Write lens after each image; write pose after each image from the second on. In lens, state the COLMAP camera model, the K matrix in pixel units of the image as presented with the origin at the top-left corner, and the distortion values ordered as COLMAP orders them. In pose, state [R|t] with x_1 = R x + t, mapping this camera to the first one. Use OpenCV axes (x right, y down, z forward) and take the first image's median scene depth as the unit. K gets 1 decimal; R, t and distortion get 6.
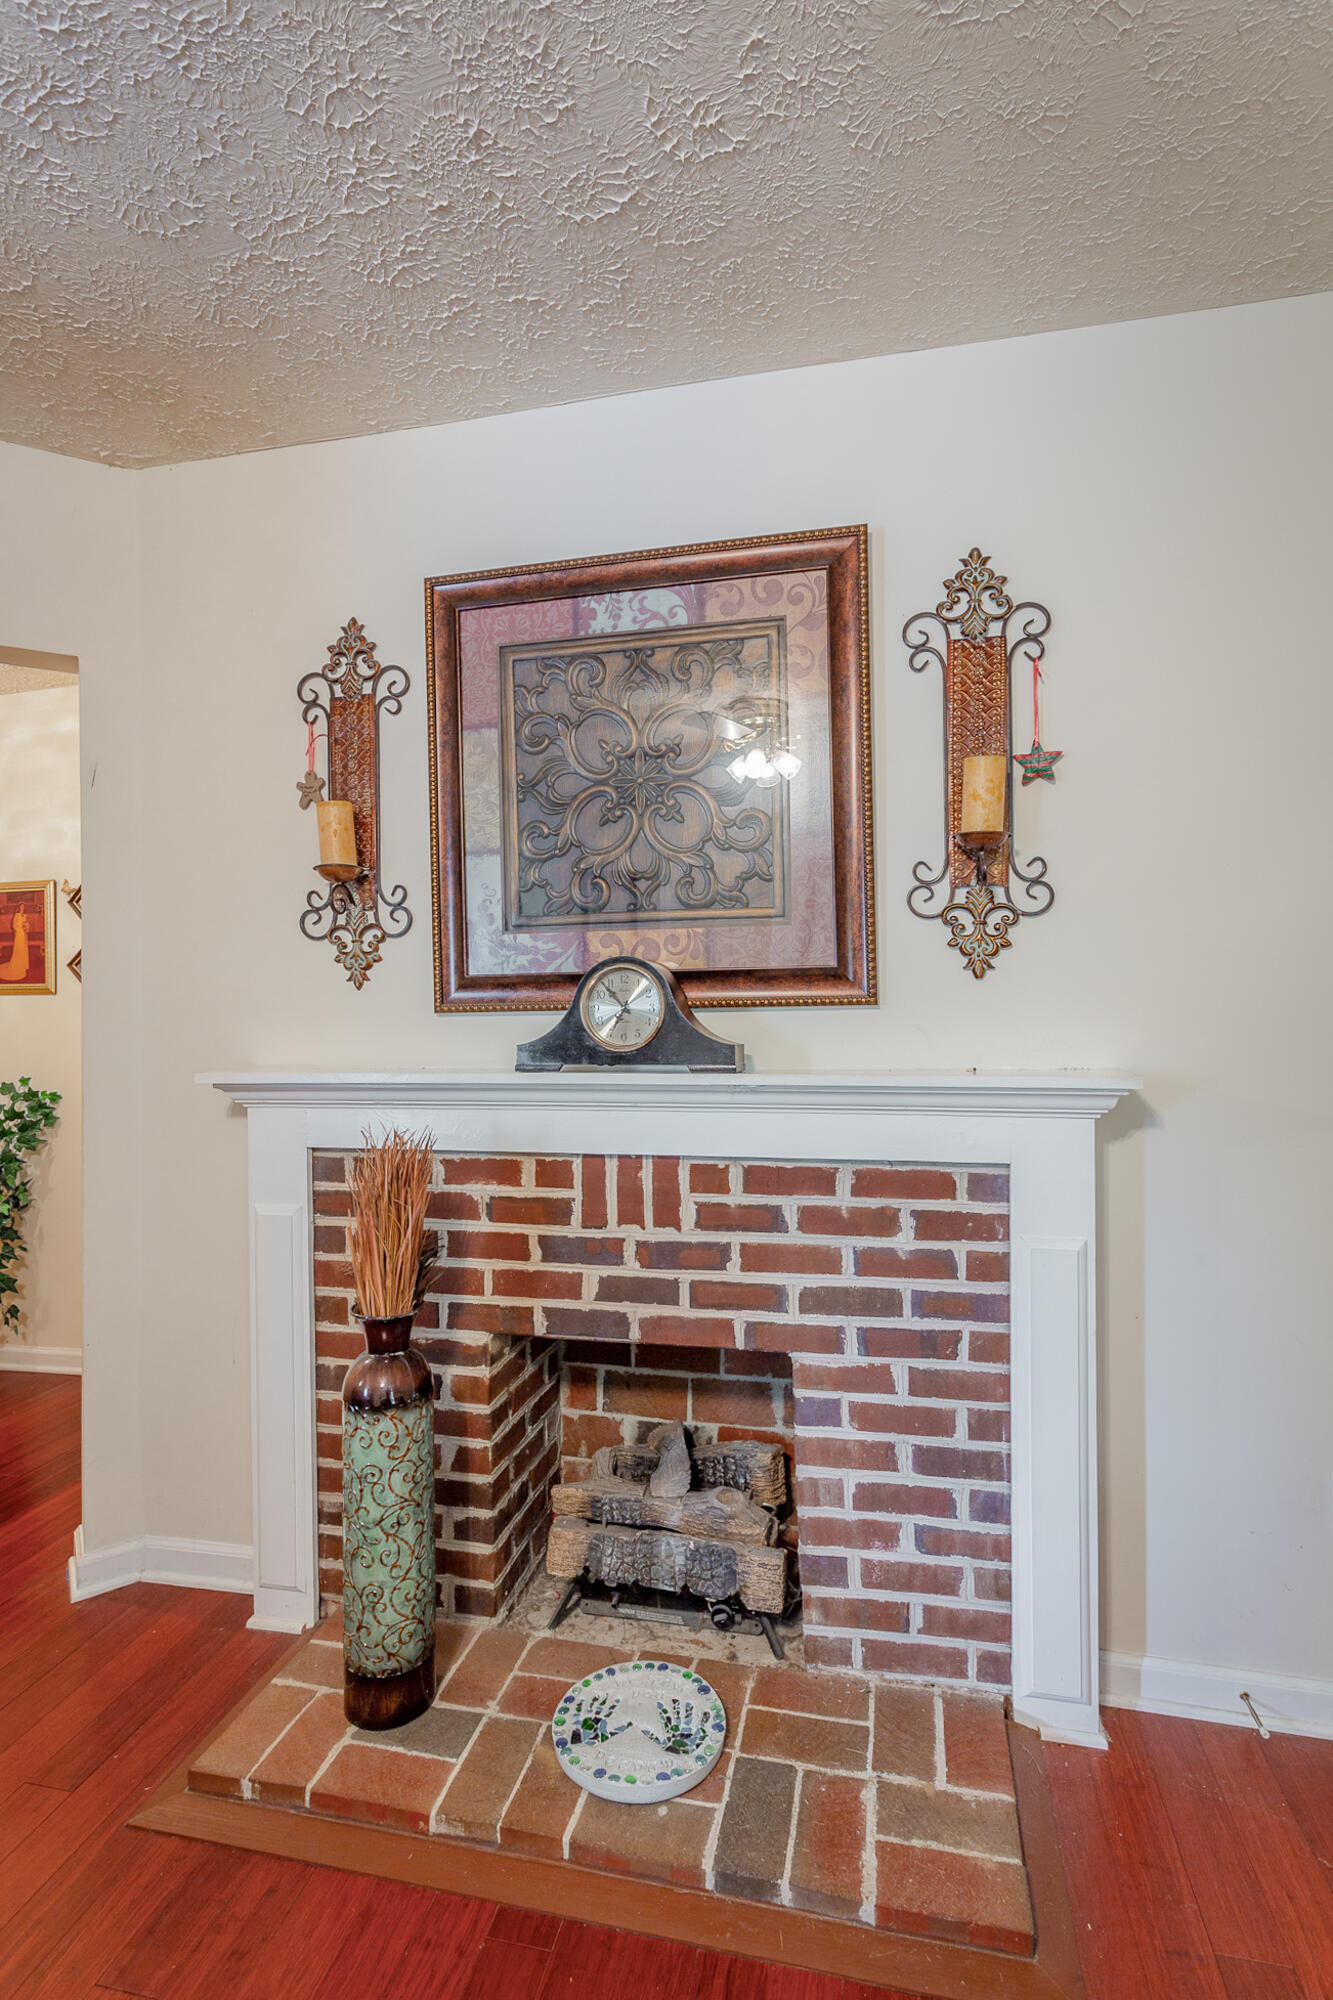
lens RADIAL K [[940.8, 0, 683.6], [0, 940.8, 999.5], [0, 0, 1]] dist [-0.000818, 0.000404]
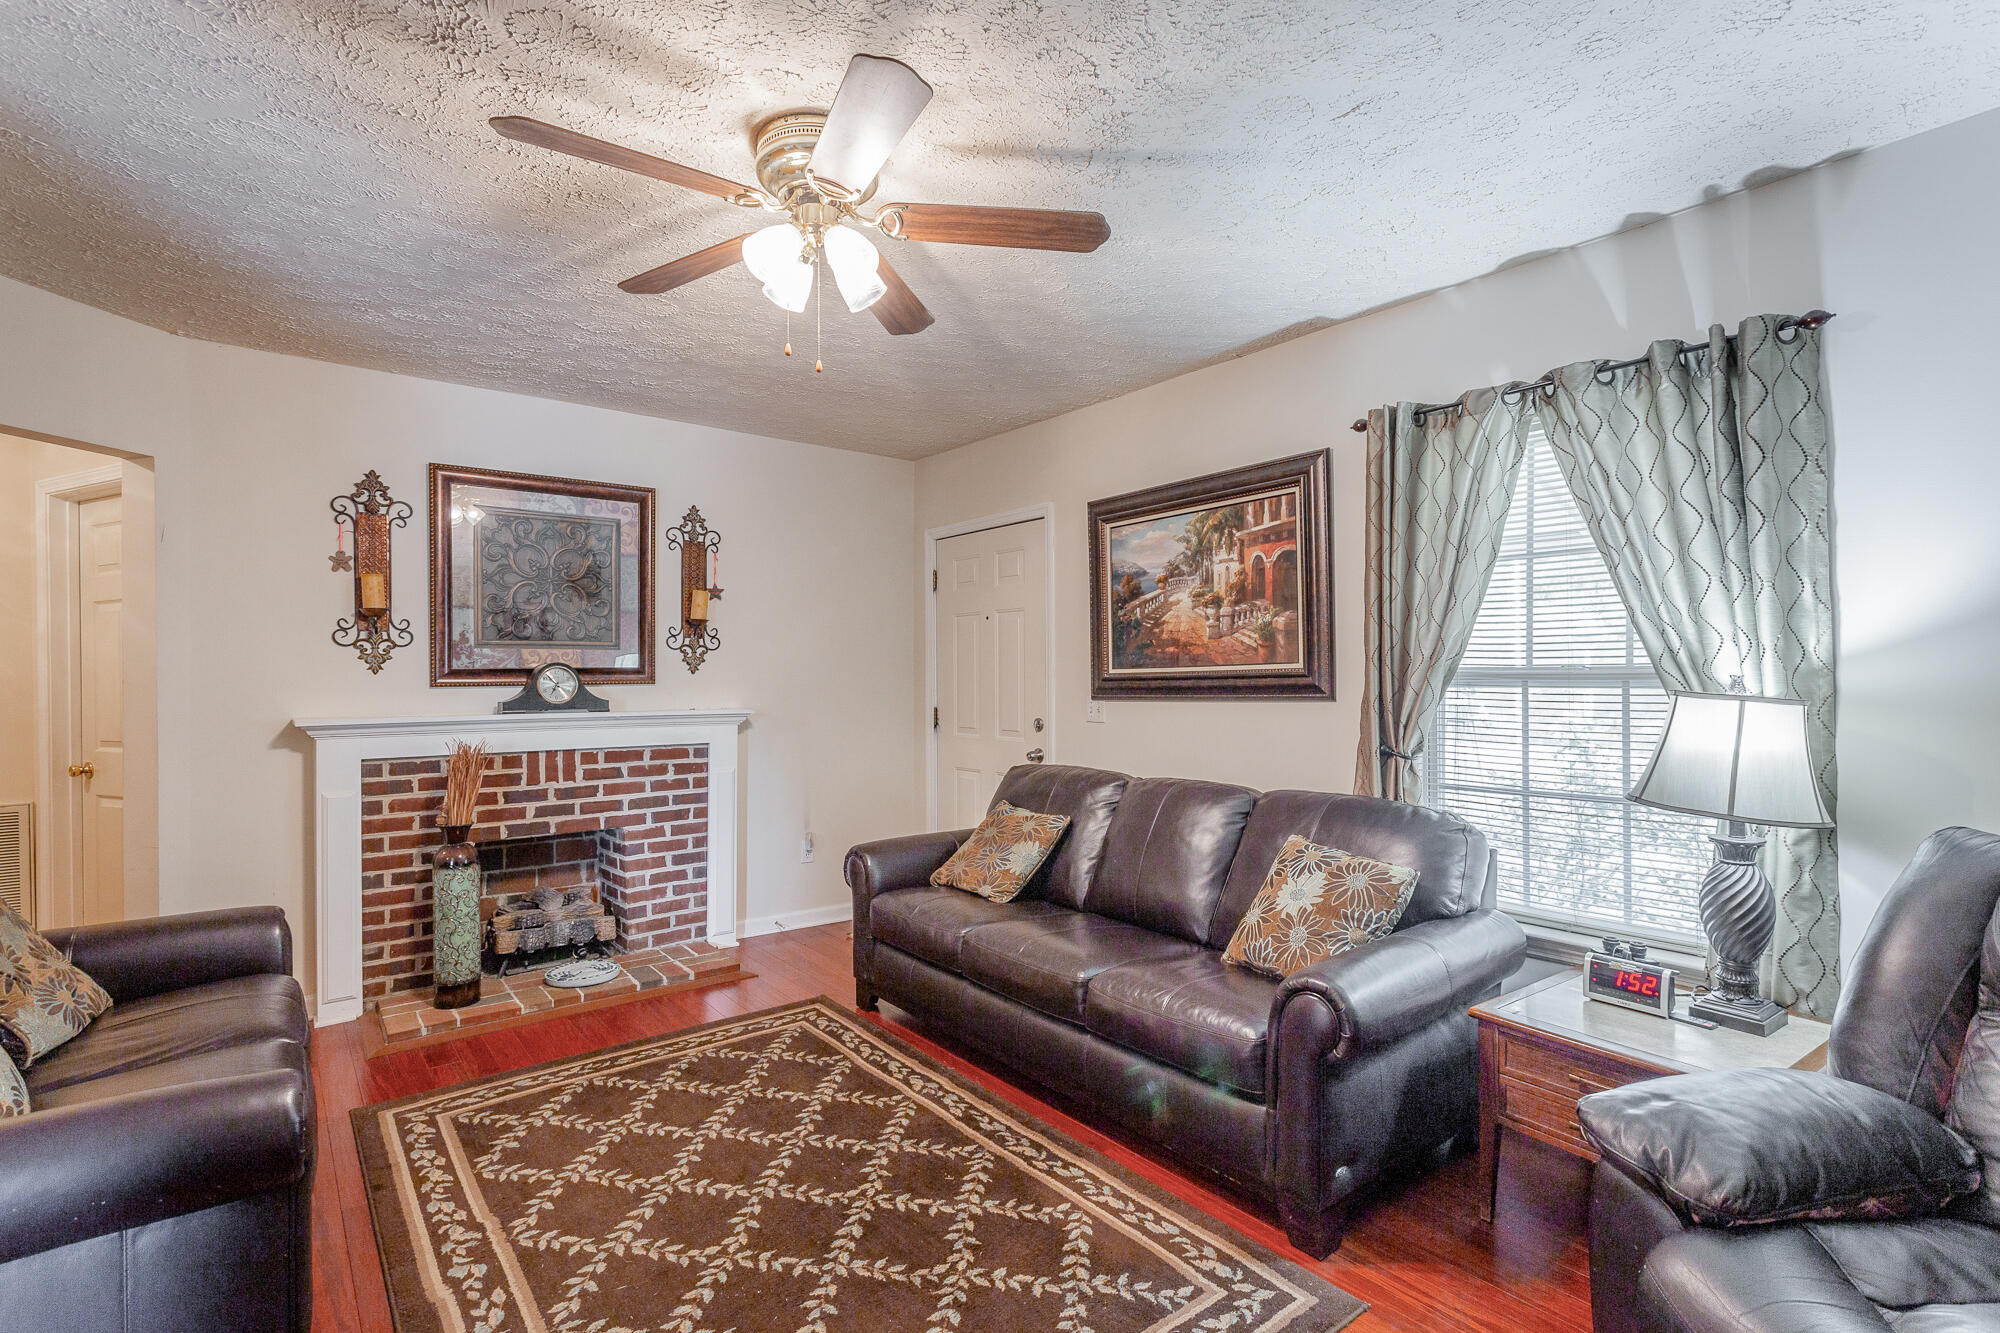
lens RADIAL K [[940.8, 0, 1002.6], [0, 940.8, 669.3], [0, 0, 1]] dist [-0.000818, 0.000404]
pose [[0.626492, 0.014266, 0.779297, -1.158445], [-0.013742, 0.999879, -0.007257, -0.027449], [-0.779306, -0.006163, 0.626613, -1.266510]]
